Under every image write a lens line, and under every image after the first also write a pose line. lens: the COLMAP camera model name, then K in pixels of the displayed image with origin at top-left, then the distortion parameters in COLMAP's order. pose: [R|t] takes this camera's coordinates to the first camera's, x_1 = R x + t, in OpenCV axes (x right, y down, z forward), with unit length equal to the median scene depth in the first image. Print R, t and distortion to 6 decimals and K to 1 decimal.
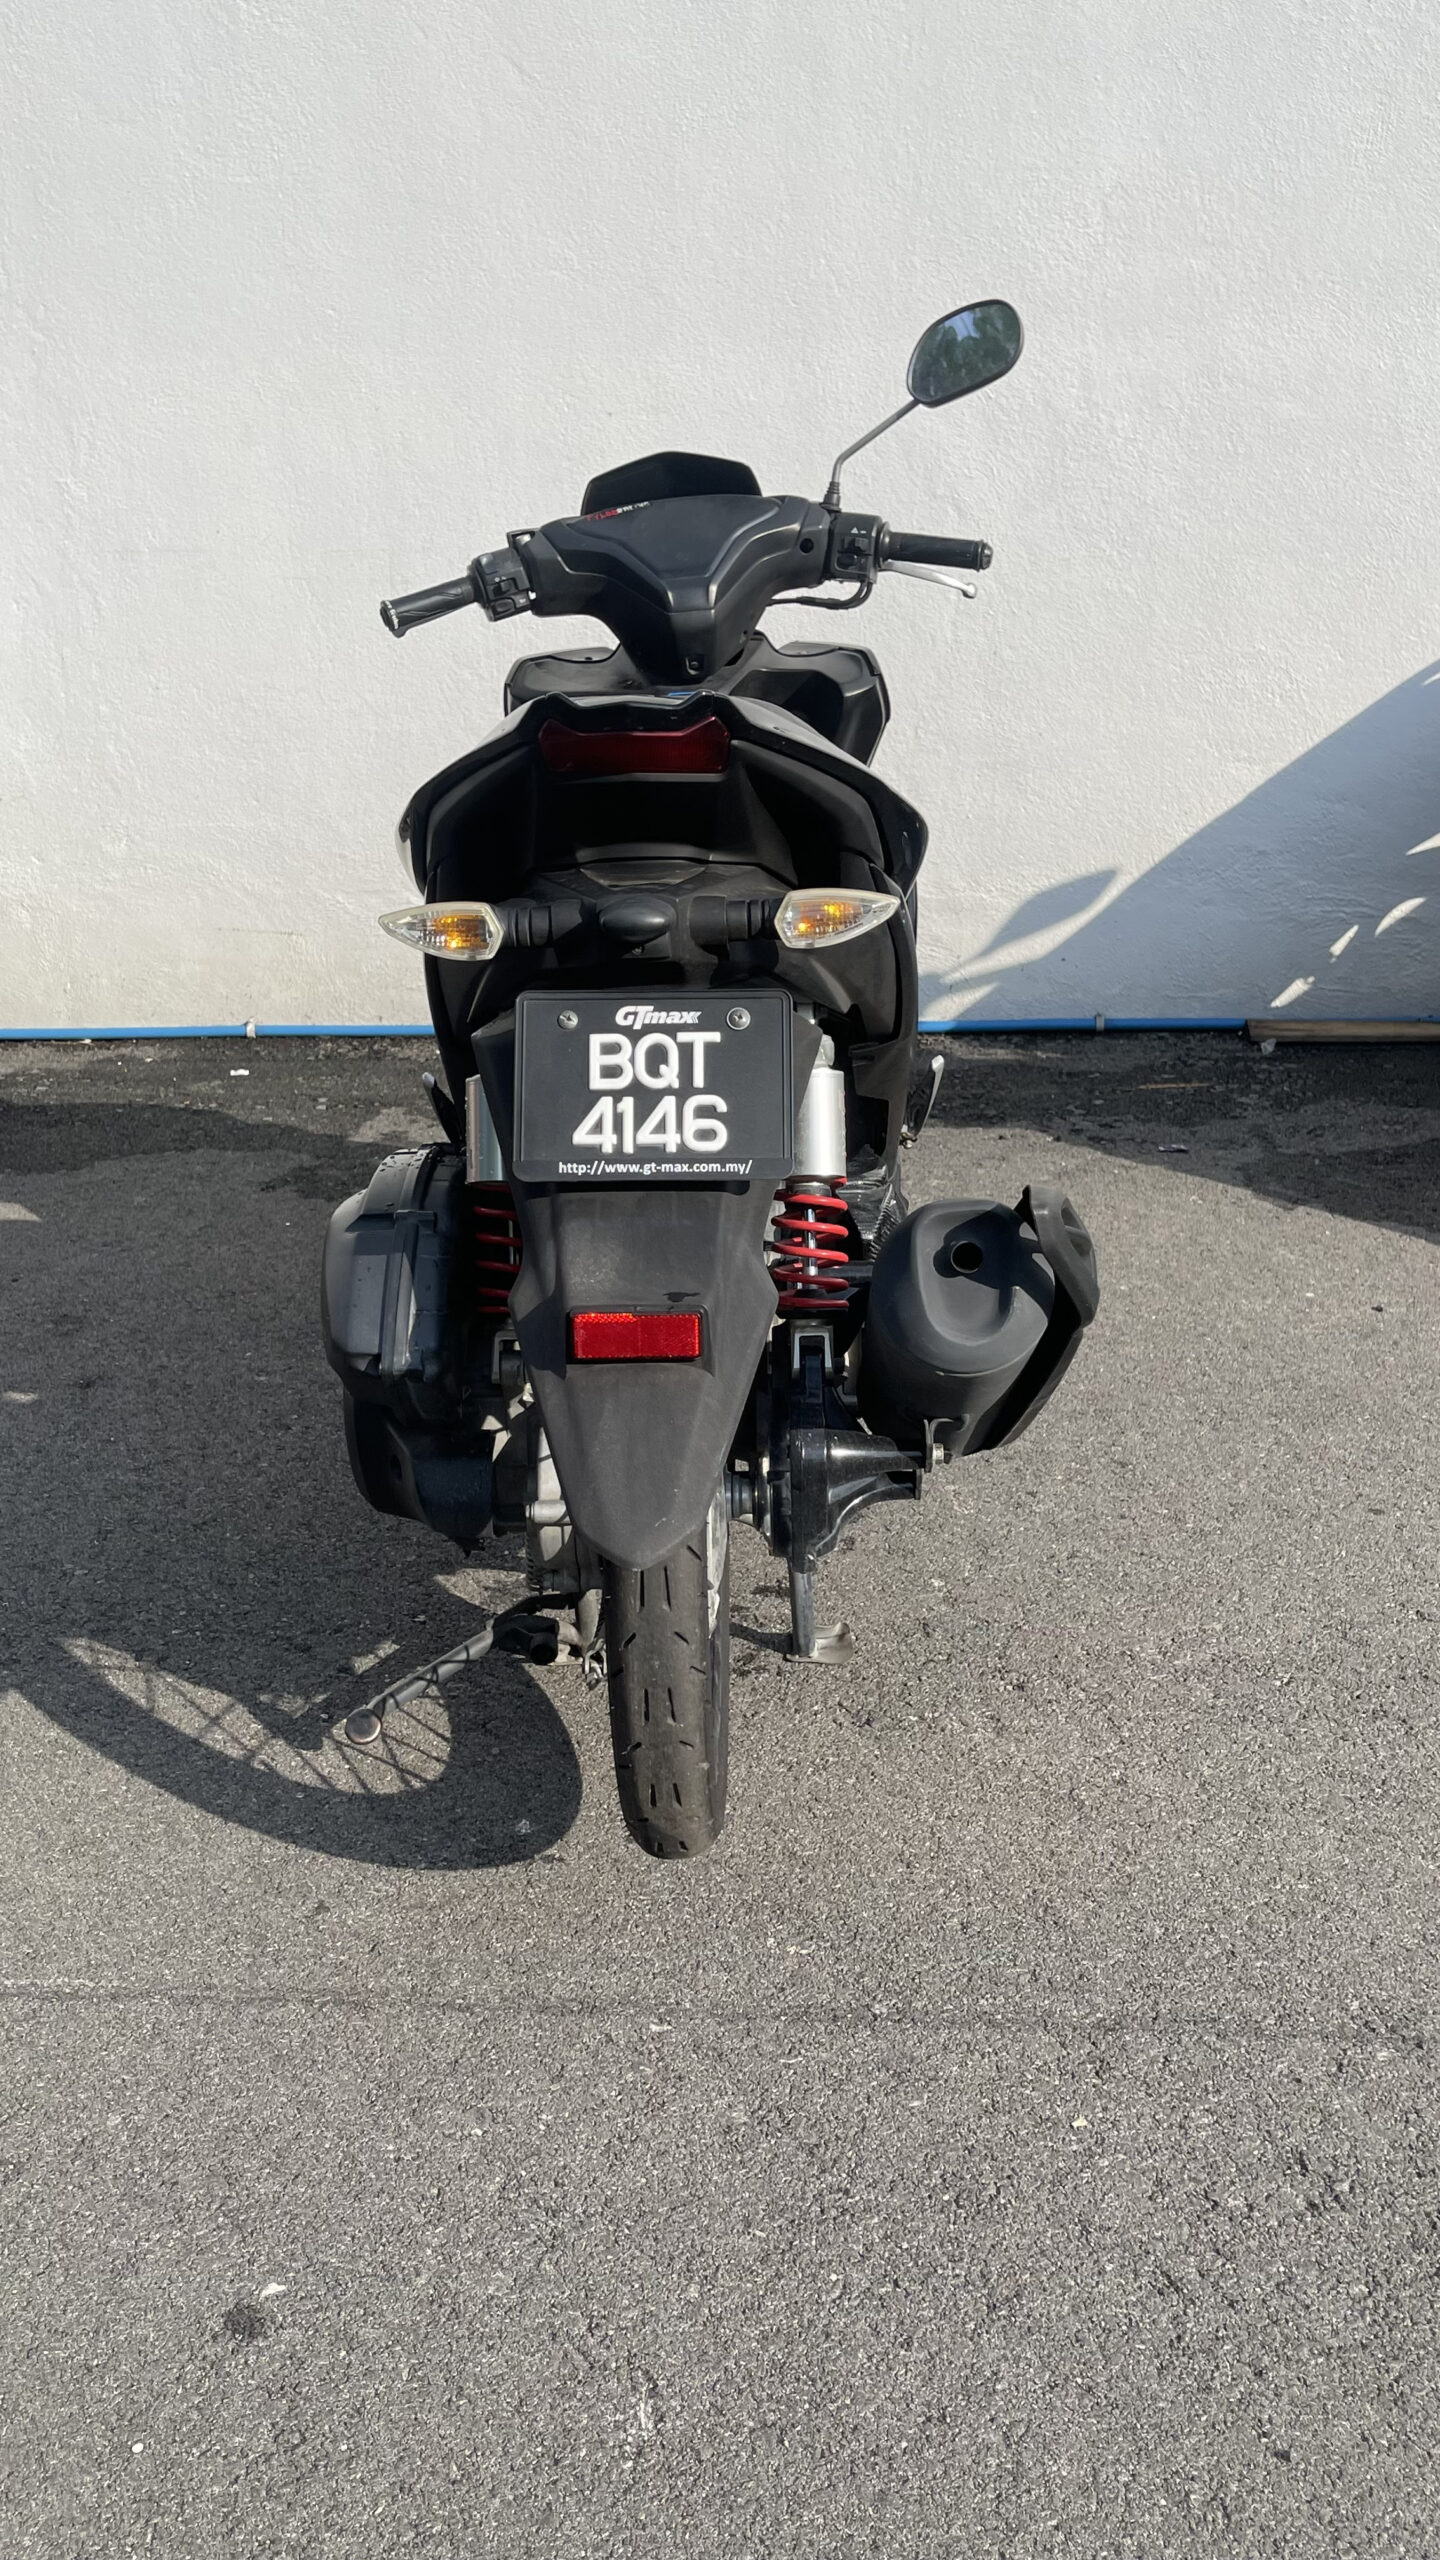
lens RADIAL K [[2177.0, 0, 734.4], [0, 2177.0, 1287.6], [0, 0, 1]] dist [0.042851, -0.050761]
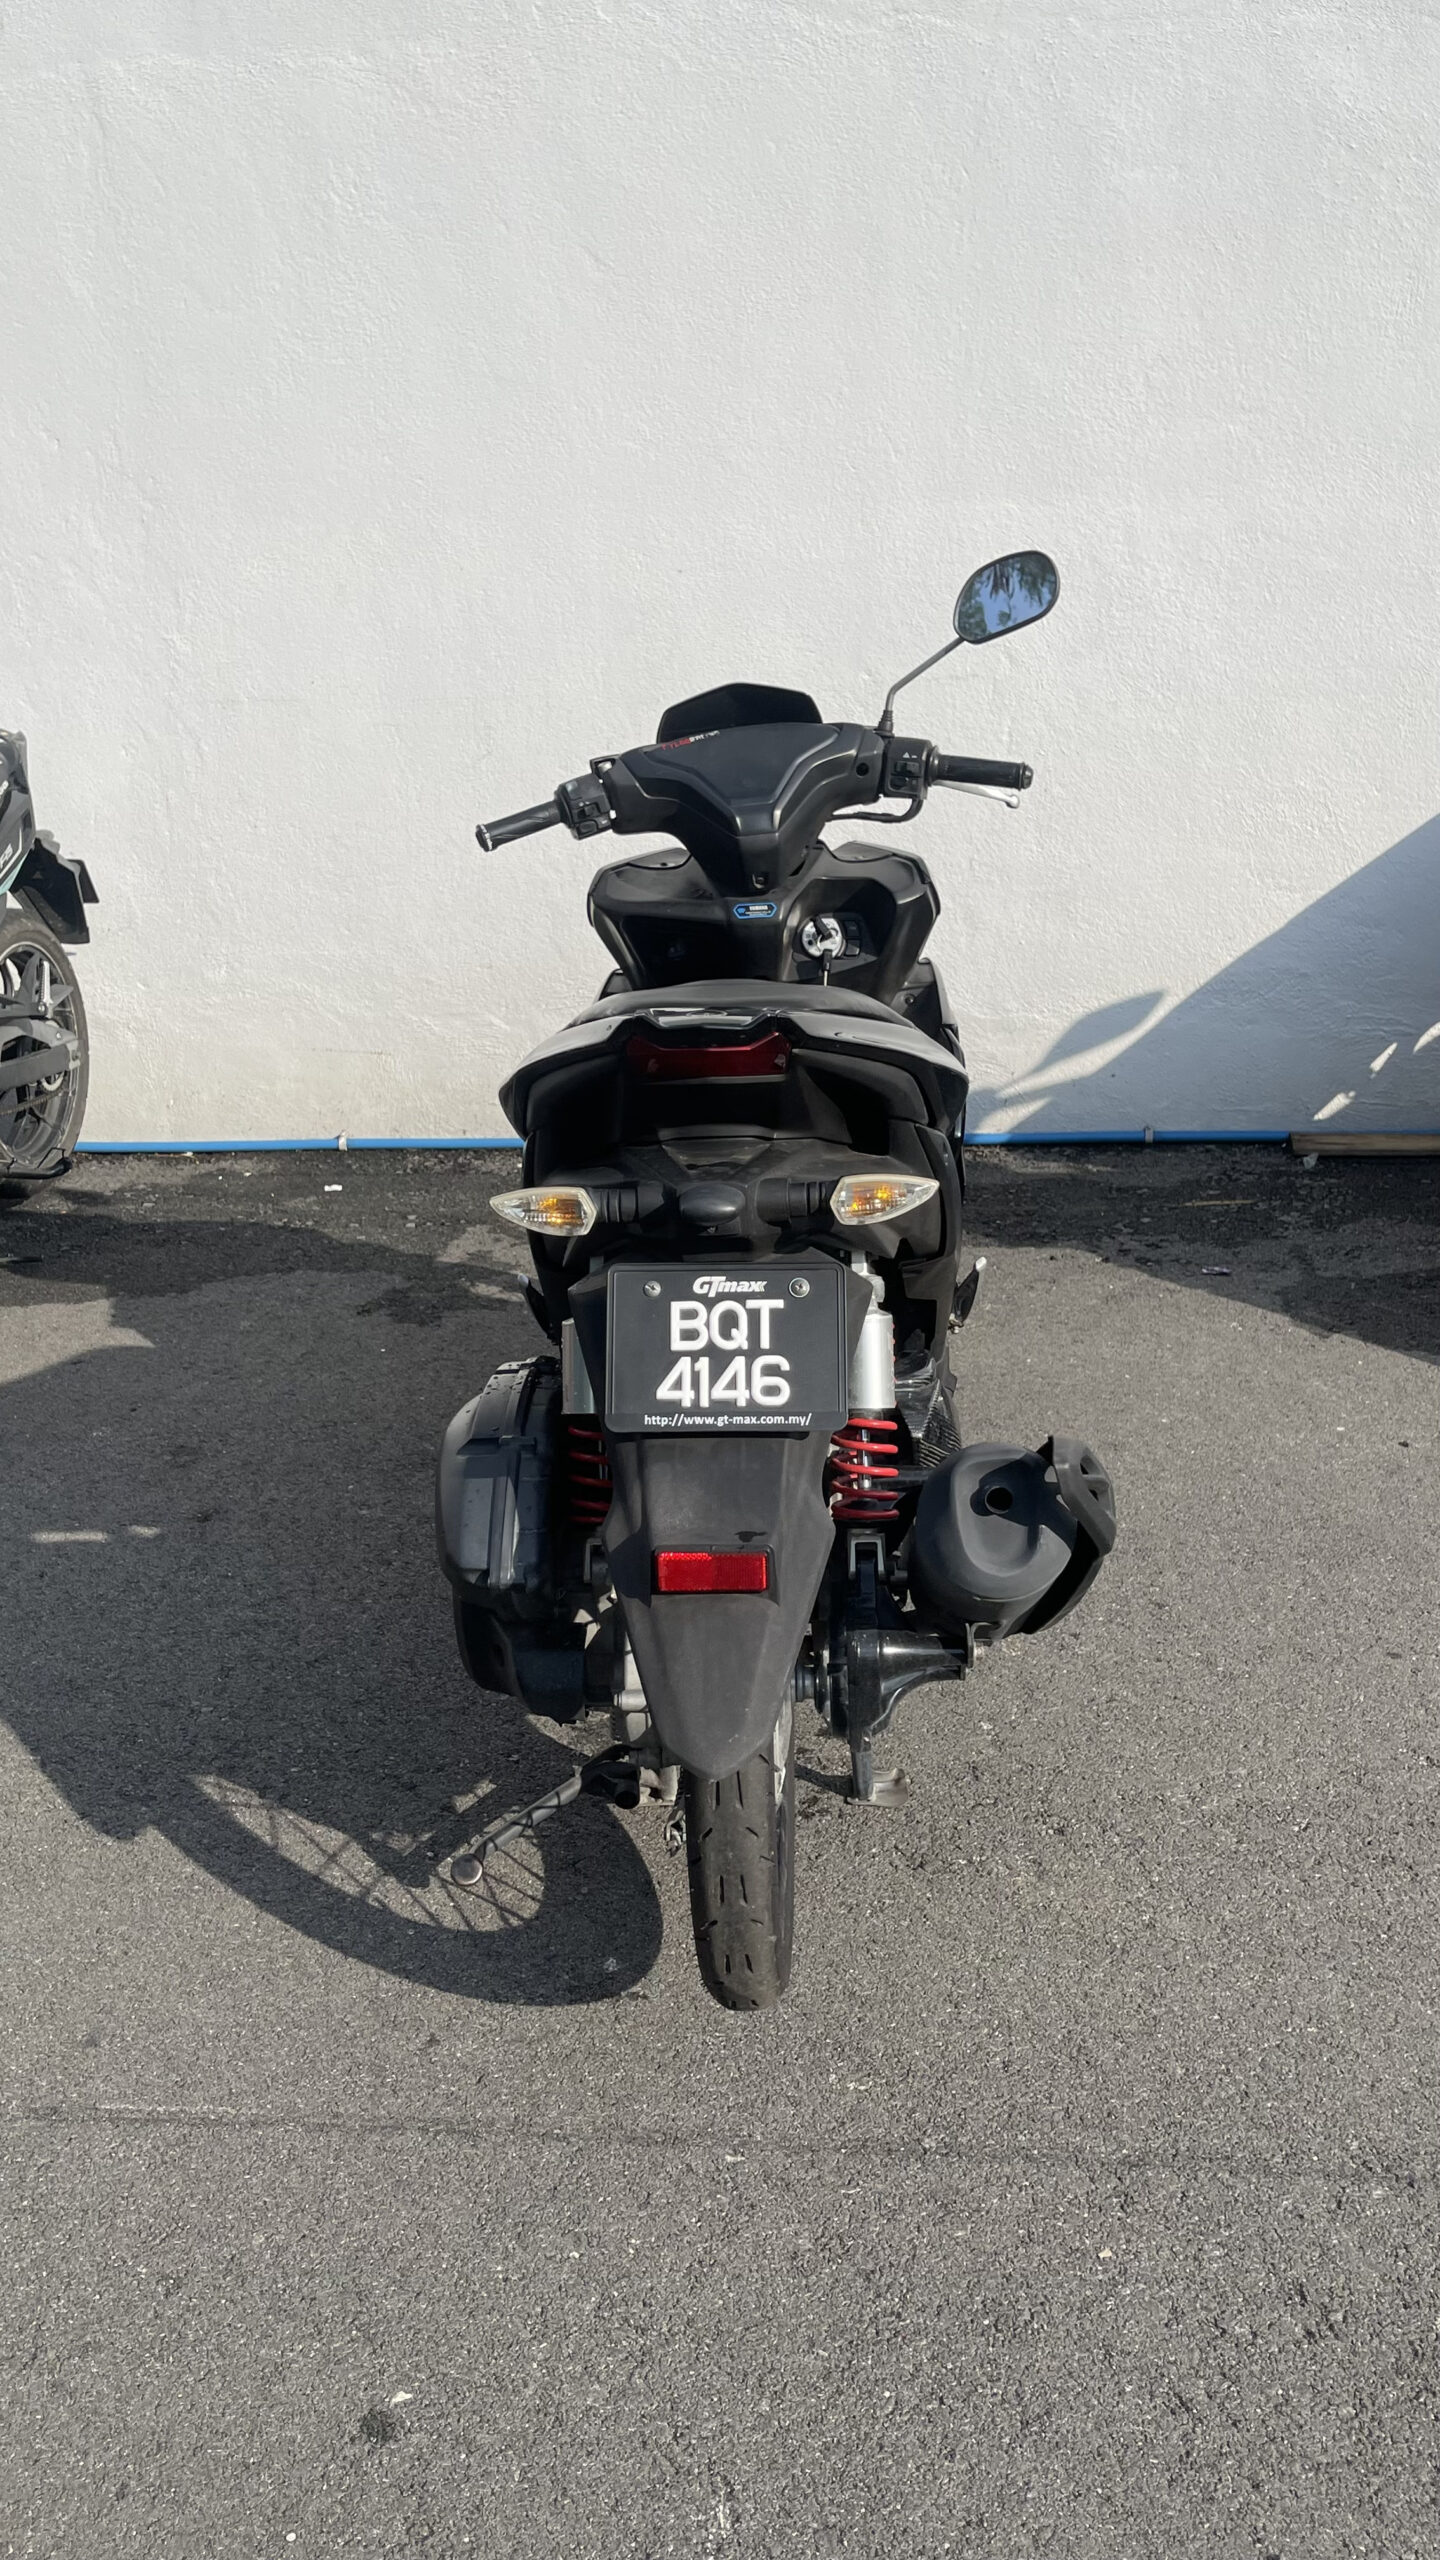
lens RADIAL K [[2177.0, 0, 729.7], [0, 2177.0, 1283.0], [0, 0, 1]] dist [0.042851, -0.050761]
pose [[0.999440, -0.003508, -0.033279, 0.002000], [0.003061, 0.999905, -0.013477, -0.068787], [0.033323, 0.013367, 0.999355, -0.095103]]
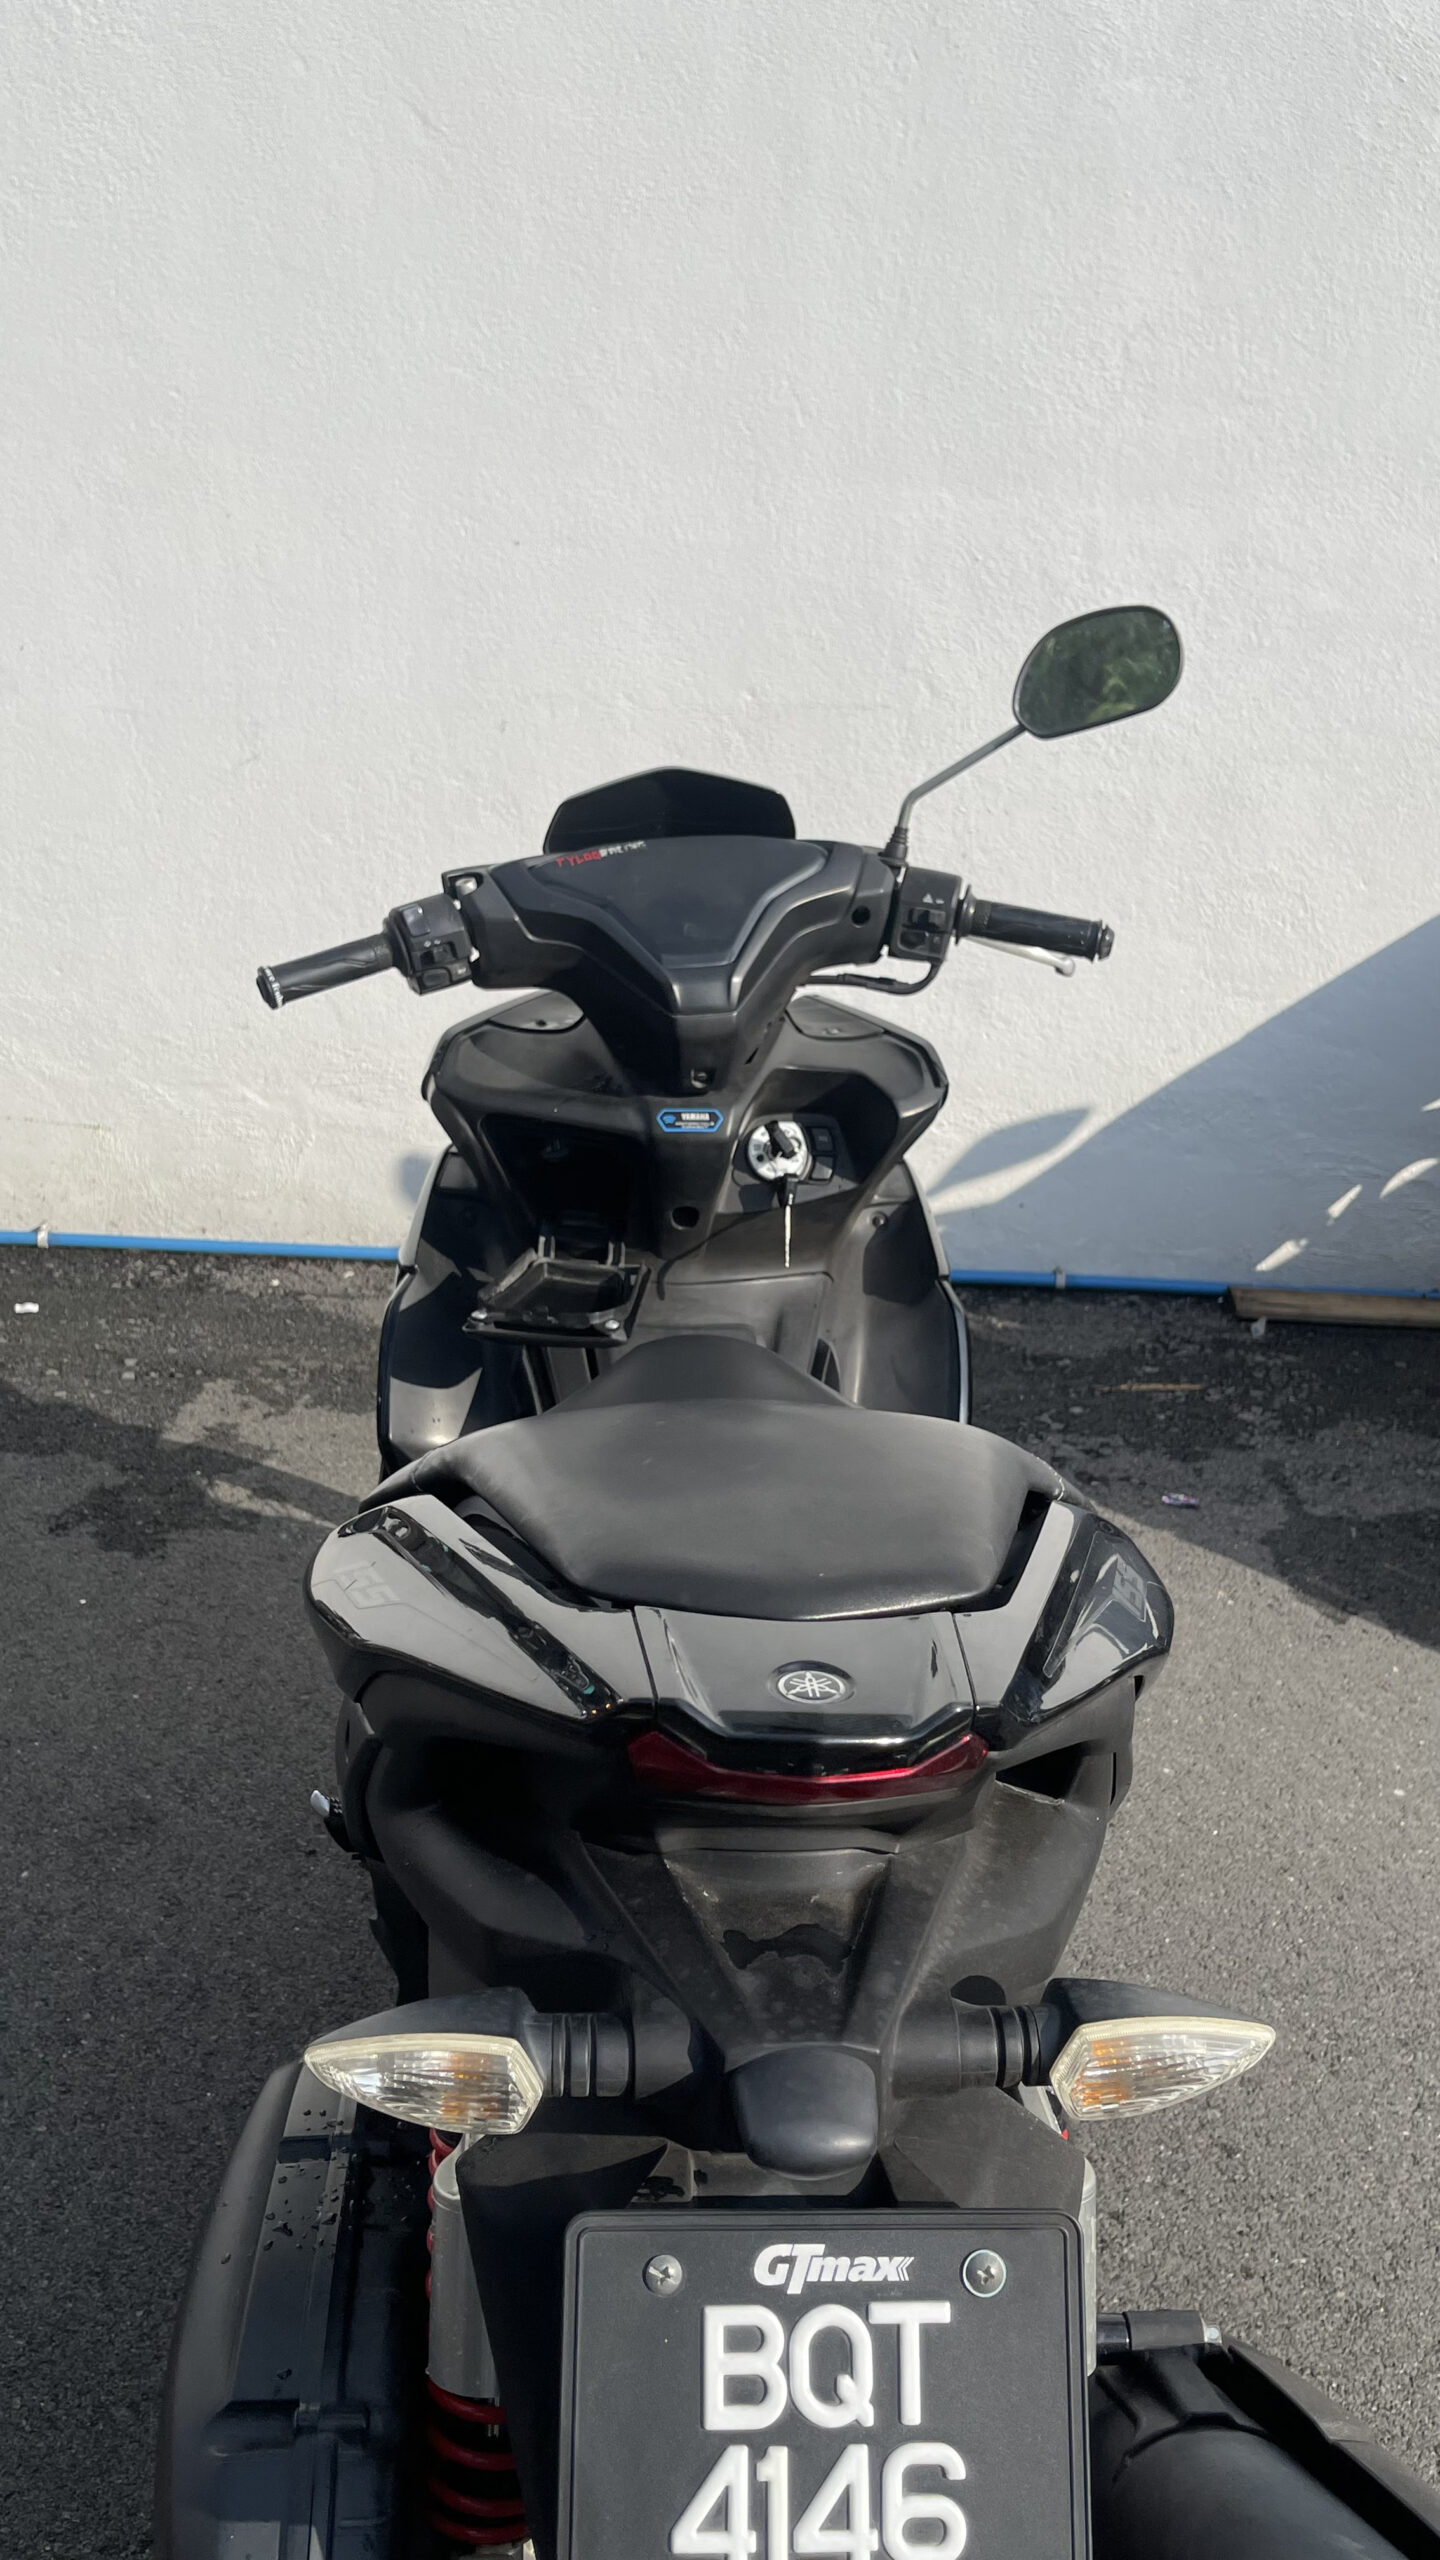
lens RADIAL K [[2177.0, 0, 744.5], [0, 2177.0, 1281.8], [0, 0, 1]] dist [0.042851, -0.050761]
pose [[0.994649, 0.034923, 0.097229, -0.072772], [-0.035929, 0.999317, 0.008618, -0.229095], [-0.096861, -0.012066, 0.995225, 0.295805]]
